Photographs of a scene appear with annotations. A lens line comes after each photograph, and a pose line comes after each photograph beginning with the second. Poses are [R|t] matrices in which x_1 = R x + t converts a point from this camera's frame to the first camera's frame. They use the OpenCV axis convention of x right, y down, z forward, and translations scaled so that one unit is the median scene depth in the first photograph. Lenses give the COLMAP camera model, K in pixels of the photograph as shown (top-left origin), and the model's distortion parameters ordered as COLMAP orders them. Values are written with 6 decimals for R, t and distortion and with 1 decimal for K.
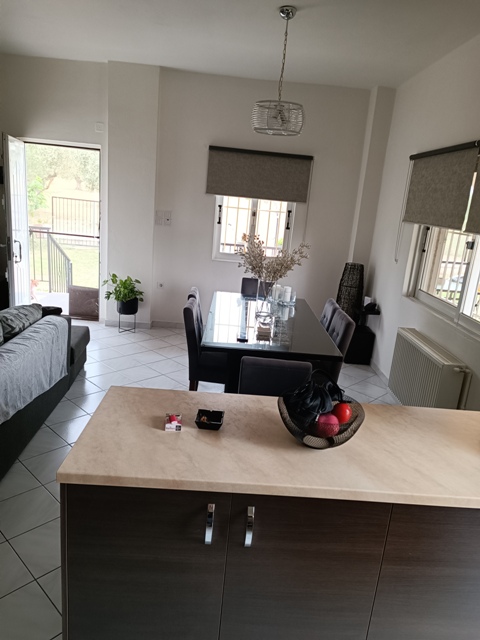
lens RADIAL K [[459.0, 0, 240.0], [0, 459.0, 320.0], [0, 0, 1]] dist [0.023802, -0.005421]
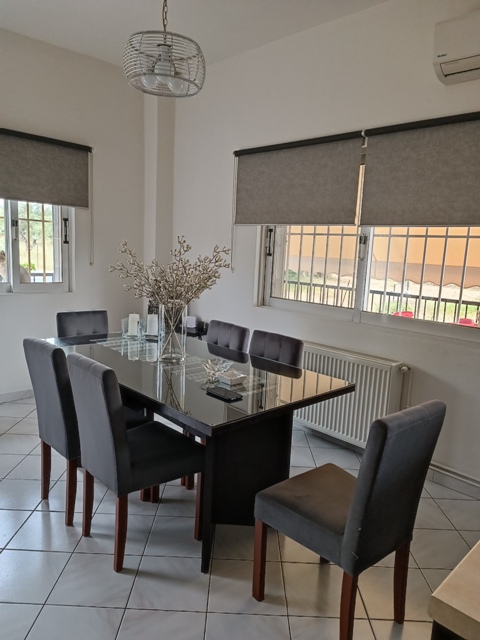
lens RADIAL K [[459.0, 0, 240.0], [0, 459.0, 320.0], [0, 0, 1]] dist [0.023802, -0.005421]
pose [[0.730454, -0.153808, 0.665417, -0.216009], [0.187597, 0.982020, 0.021056, -0.040654], [-0.656691, 0.109450, 0.746175, 0.289817]]
